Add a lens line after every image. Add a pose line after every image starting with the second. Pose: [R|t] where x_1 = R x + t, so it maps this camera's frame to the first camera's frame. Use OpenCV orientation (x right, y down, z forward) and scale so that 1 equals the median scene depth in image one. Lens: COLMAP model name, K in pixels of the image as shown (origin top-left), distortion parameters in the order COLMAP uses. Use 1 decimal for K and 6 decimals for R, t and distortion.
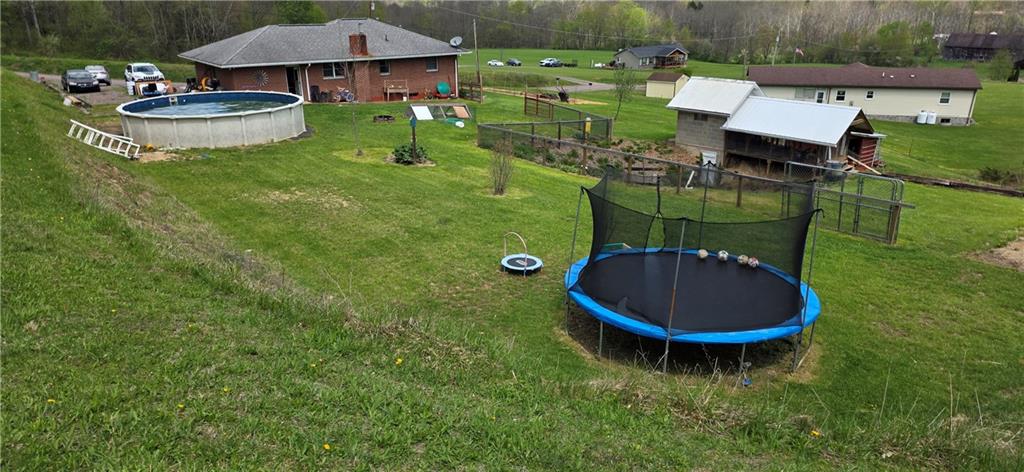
lens RADIAL K [[657.0, 0, 507.5], [0, 657.0, 248.3], [0, 0, 1]] dist [0.128740, -0.135241]
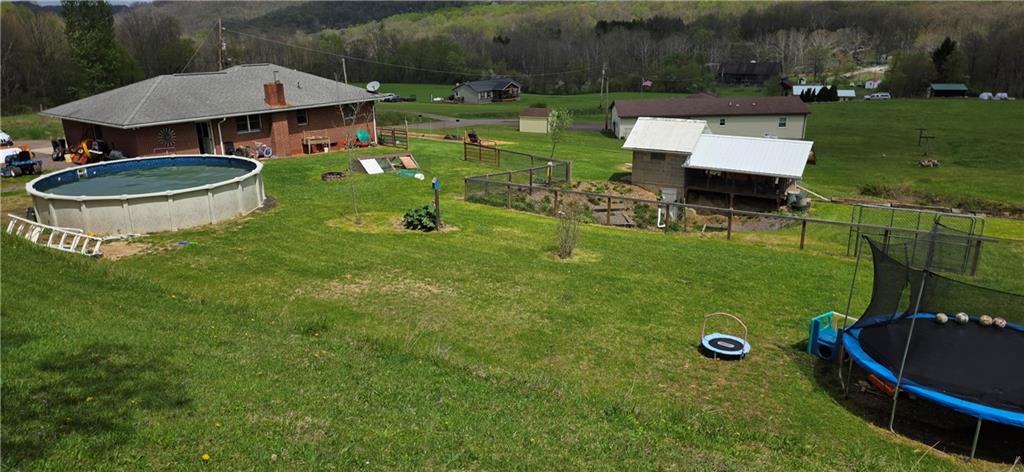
lens RADIAL K [[657.0, 0, 507.5], [0, 657.0, 248.3], [0, 0, 1]] dist [0.128740, -0.135241]
pose [[0.961304, -0.091716, 0.259775, -0.208028], [0.103049, 0.994214, -0.030318, -0.047559], [-0.255492, 0.055914, 0.965193, 0.079017]]
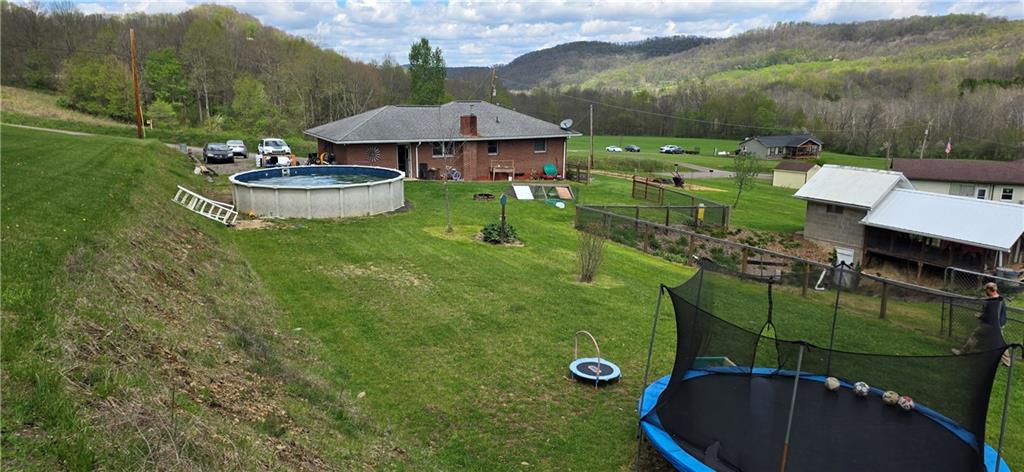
lens RADIAL K [[657.0, 0, 507.5], [0, 657.0, 248.3], [0, 0, 1]] dist [0.128740, -0.135241]
pose [[0.983427, 0.054799, -0.172824, 0.020678], [-0.075512, 0.990416, -0.115649, -0.010144], [0.164830, 0.126783, 0.978140, 0.064902]]
